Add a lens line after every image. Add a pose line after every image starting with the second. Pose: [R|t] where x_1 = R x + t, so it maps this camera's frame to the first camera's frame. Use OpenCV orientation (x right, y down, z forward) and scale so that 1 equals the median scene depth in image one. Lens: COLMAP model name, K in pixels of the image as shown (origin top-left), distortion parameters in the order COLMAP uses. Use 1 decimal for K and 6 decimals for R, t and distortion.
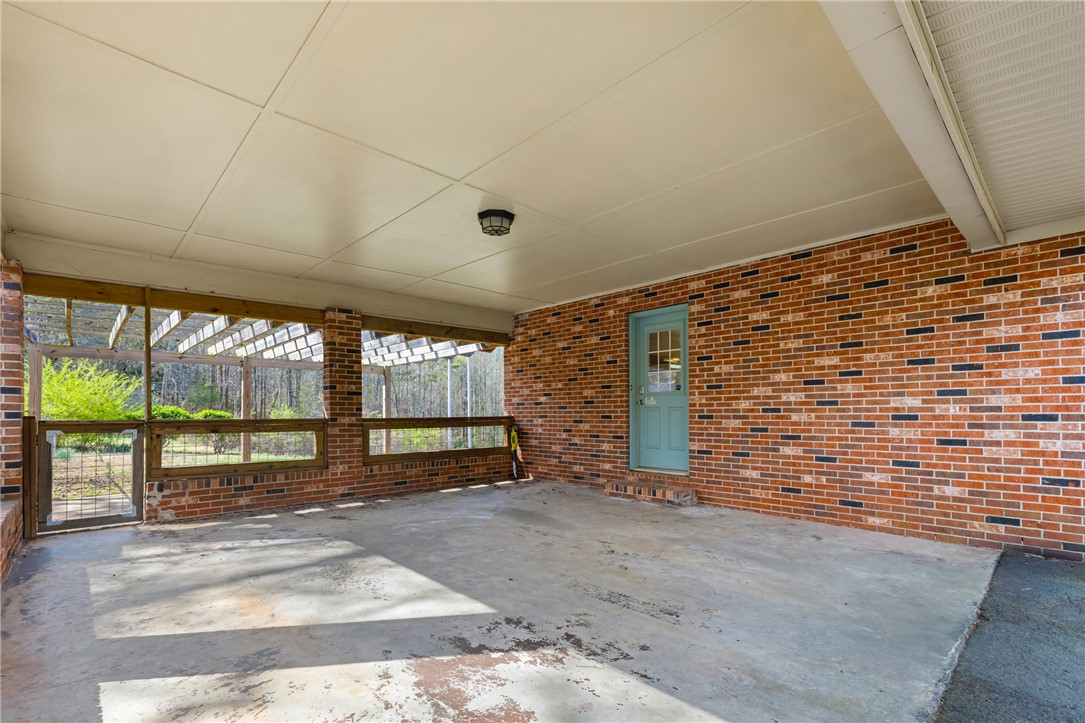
lens RADIAL K [[476.1, 0, 516.8], [0, 476.1, 408.1], [0, 0, 1]] dist [-0.001670, -0.000121]
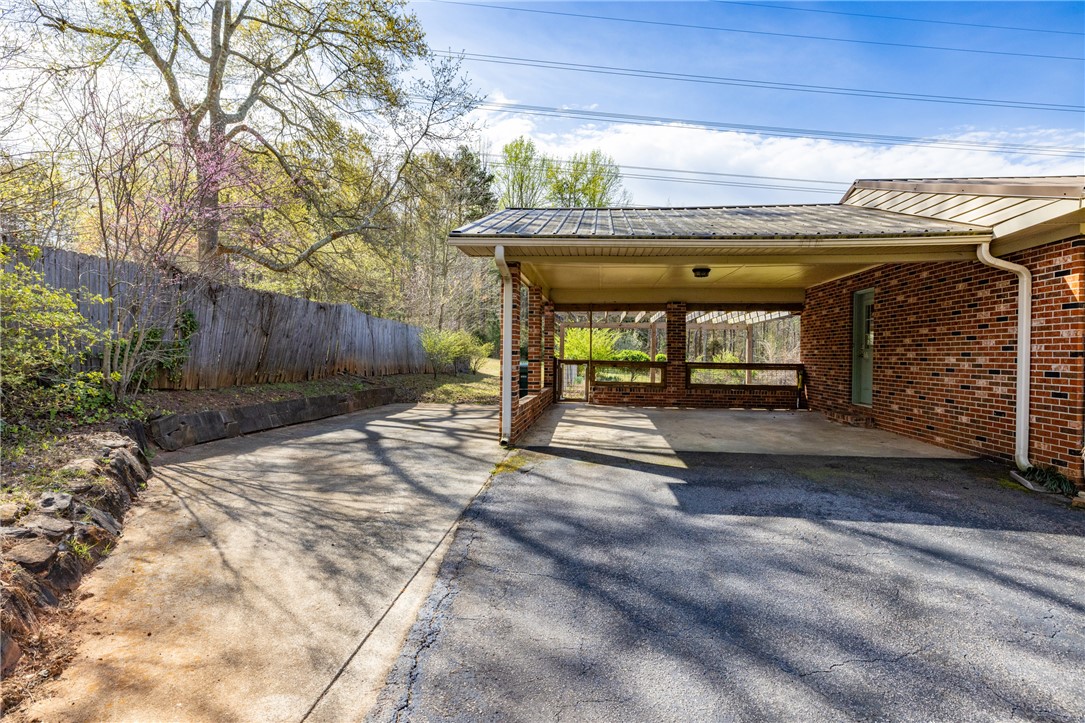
lens RADIAL K [[561.9, 0, 533.9], [0, 561.9, 355.7], [0, 0, 1]] dist [-0.000705, -0.000060]
pose [[0.644565, 0.017377, -0.764352, 0.946097], [-0.011236, 0.999849, 0.013256, -0.024888], [0.764467, 0.000044, 0.644663, -0.816235]]
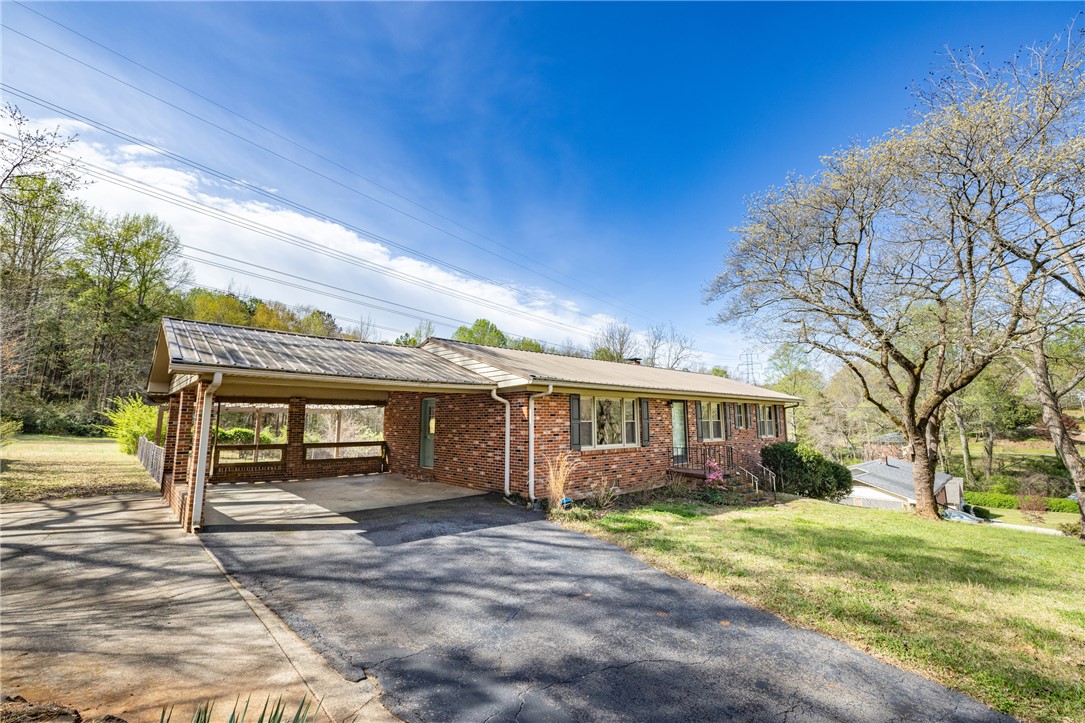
lens RADIAL K [[475.9, 0, 539.2], [0, 475.9, 356.5], [0, 0, 1]] dist [-0.000193, 0.000183]
pose [[0.999879, 0.007095, -0.013877, 0.886710], [-0.008739, 0.992457, -0.122280, -0.129455], [0.012905, 0.122387, 0.992399, -1.391627]]
